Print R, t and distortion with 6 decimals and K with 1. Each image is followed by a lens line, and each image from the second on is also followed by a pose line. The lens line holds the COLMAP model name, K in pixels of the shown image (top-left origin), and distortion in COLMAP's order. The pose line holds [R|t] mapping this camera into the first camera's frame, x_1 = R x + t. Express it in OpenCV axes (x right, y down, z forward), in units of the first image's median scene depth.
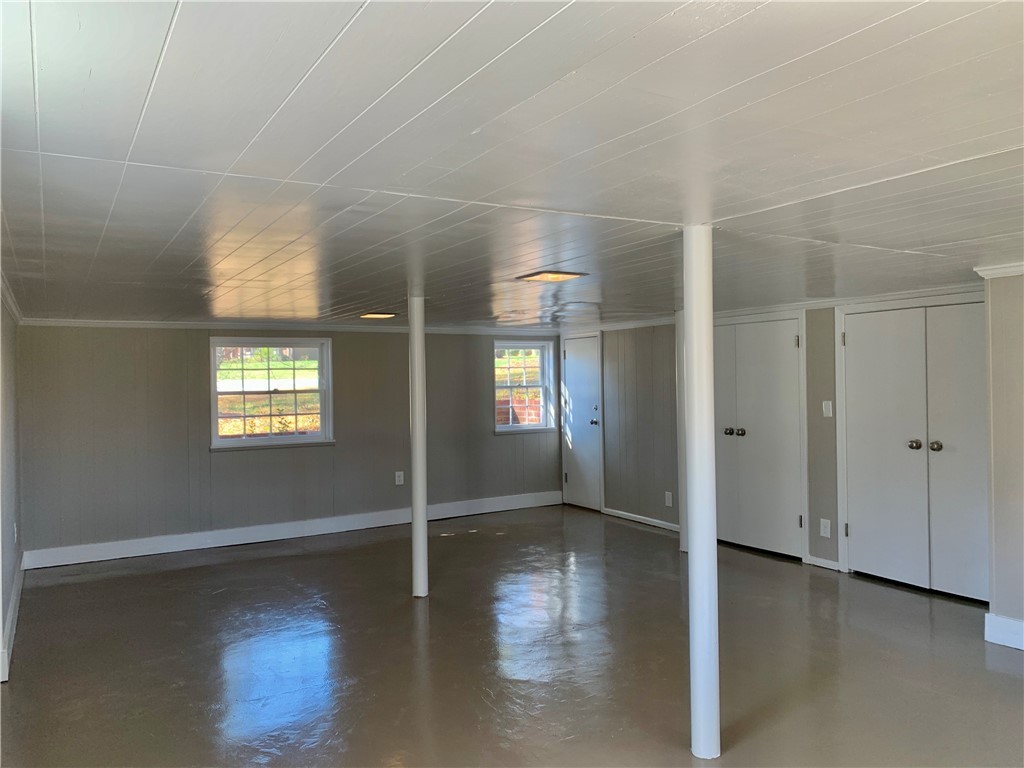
lens RADIAL K [[783.6, 0, 519.3], [0, 783.6, 383.9], [0, 0, 1]] dist [0.029352, -0.004307]
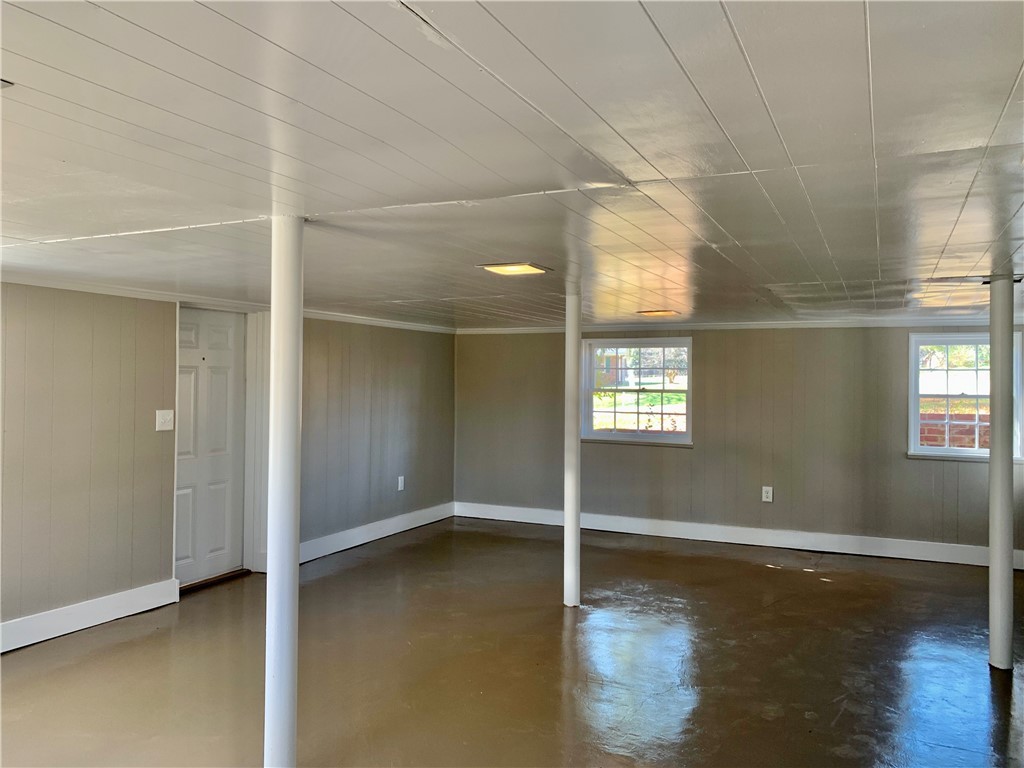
lens RADIAL K [[783.6, 0, 515.1], [0, 783.6, 380.8], [0, 0, 1]] dist [0.029352, -0.004307]
pose [[0.547090, 0.024246, -0.836722, 0.444724], [-0.027386, 0.999564, 0.011059, -0.009236], [0.836625, 0.016864, 0.547516, 0.288039]]
